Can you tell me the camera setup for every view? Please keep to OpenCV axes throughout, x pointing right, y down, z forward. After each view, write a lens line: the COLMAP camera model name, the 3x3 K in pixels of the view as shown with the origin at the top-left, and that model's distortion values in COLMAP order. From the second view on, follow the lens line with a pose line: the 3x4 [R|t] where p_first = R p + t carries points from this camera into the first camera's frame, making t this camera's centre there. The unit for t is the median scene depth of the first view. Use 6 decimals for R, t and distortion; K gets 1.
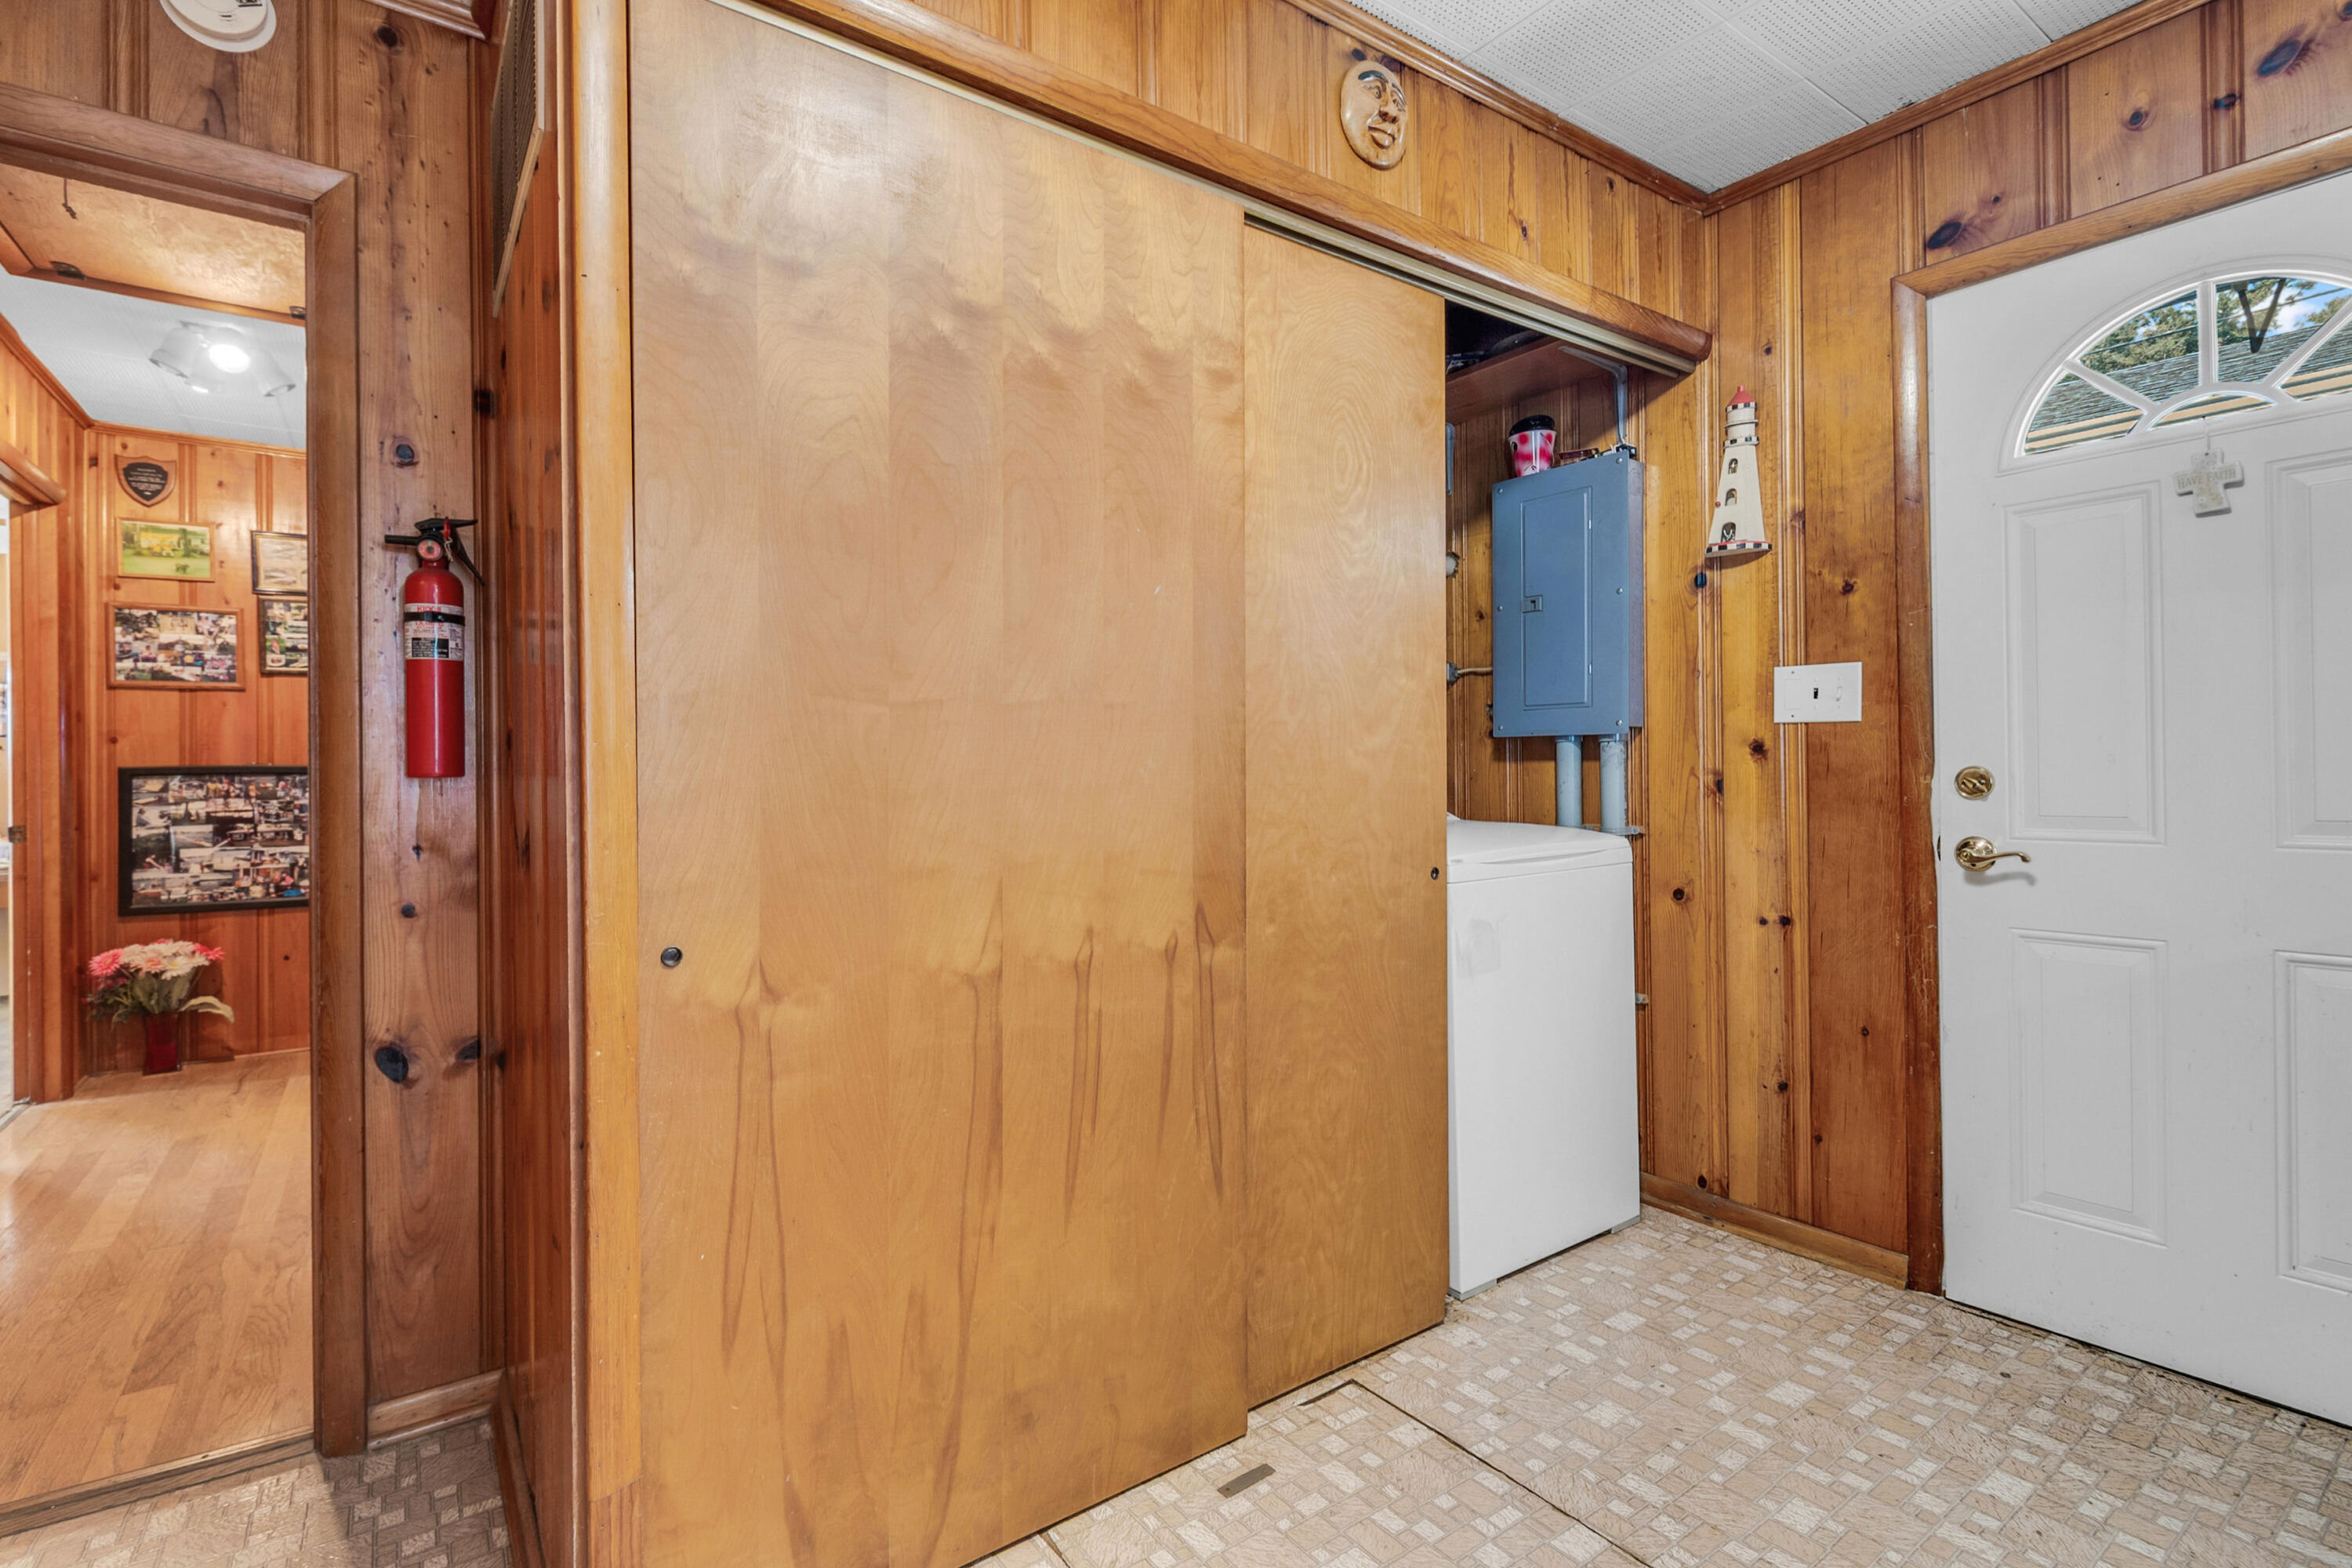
lens RADIAL K [[1045.2, 0, 1135.7], [0, 1045.2, 764.1], [0, 0, 1]] dist [-0.000621, -0.000409]
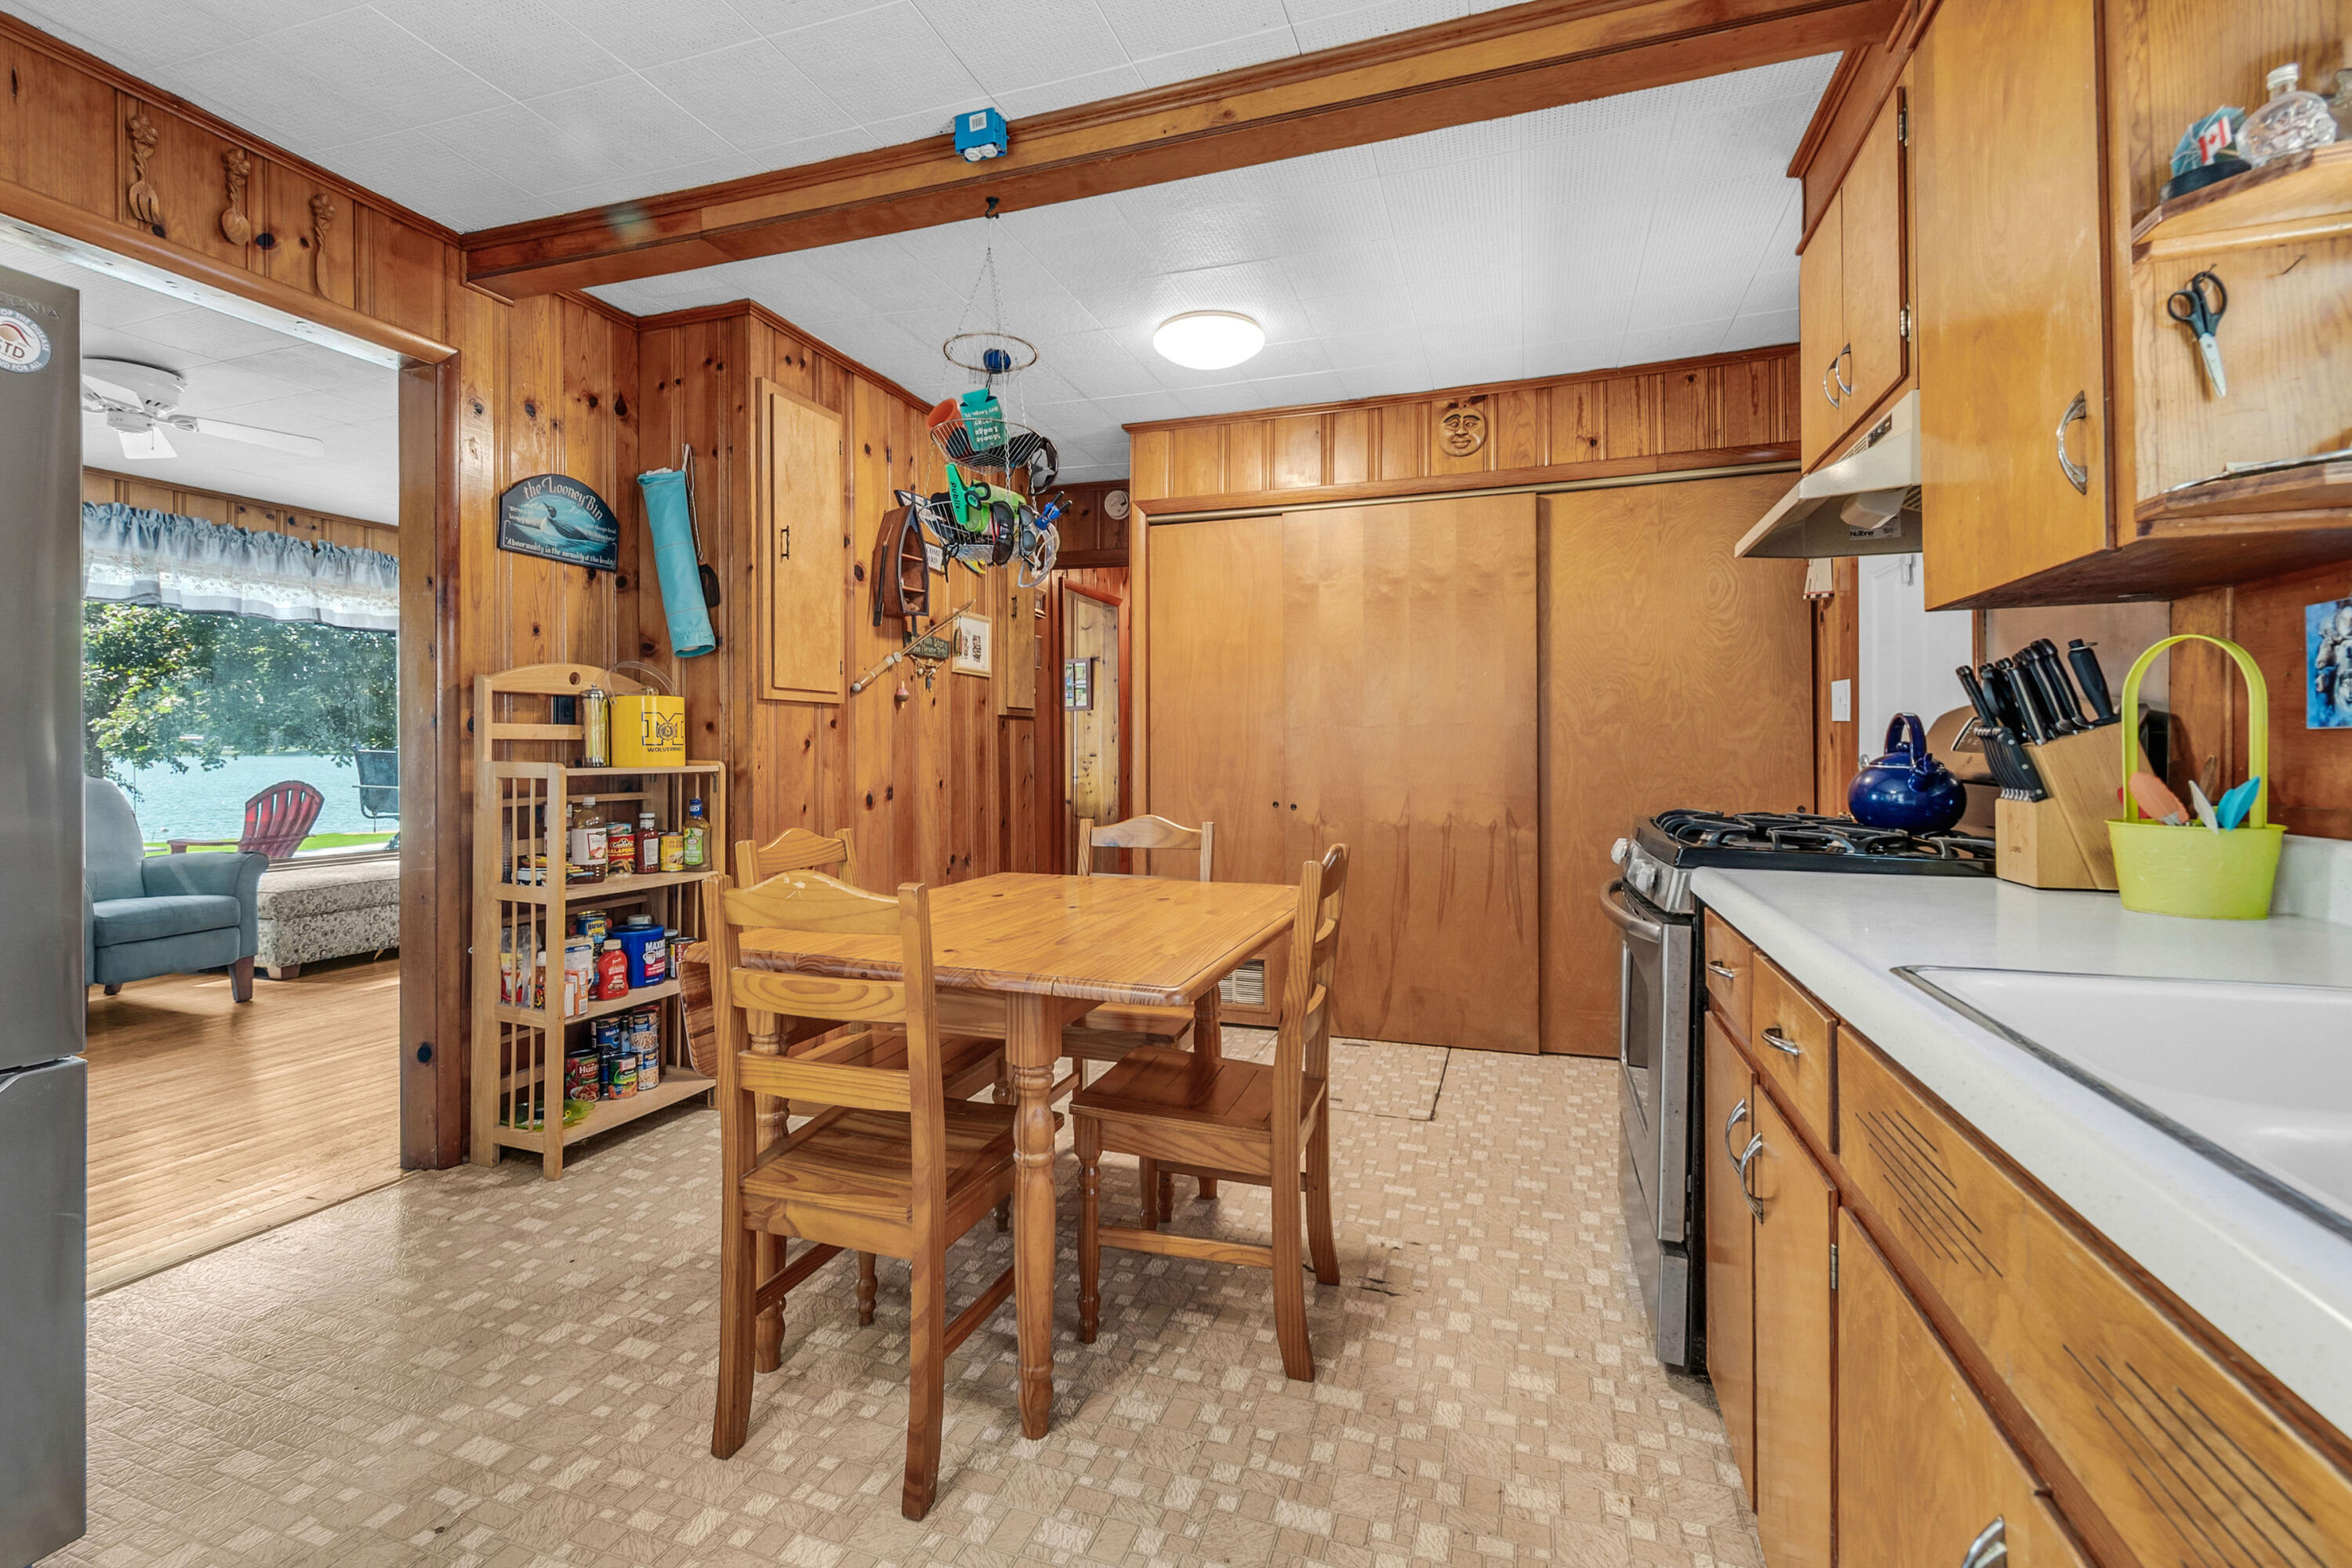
lens RADIAL K [[1045.9, 0, 1092.1], [0, 1045.9, 736.5], [0, 0, 1]] dist [-0.000398, -0.000414]
pose [[0.585168, 0.000222, -0.810912, 0.838124], [-0.000007, 1.000000, 0.000269, -0.016012], [0.810912, -0.000151, 0.585168, -0.650421]]
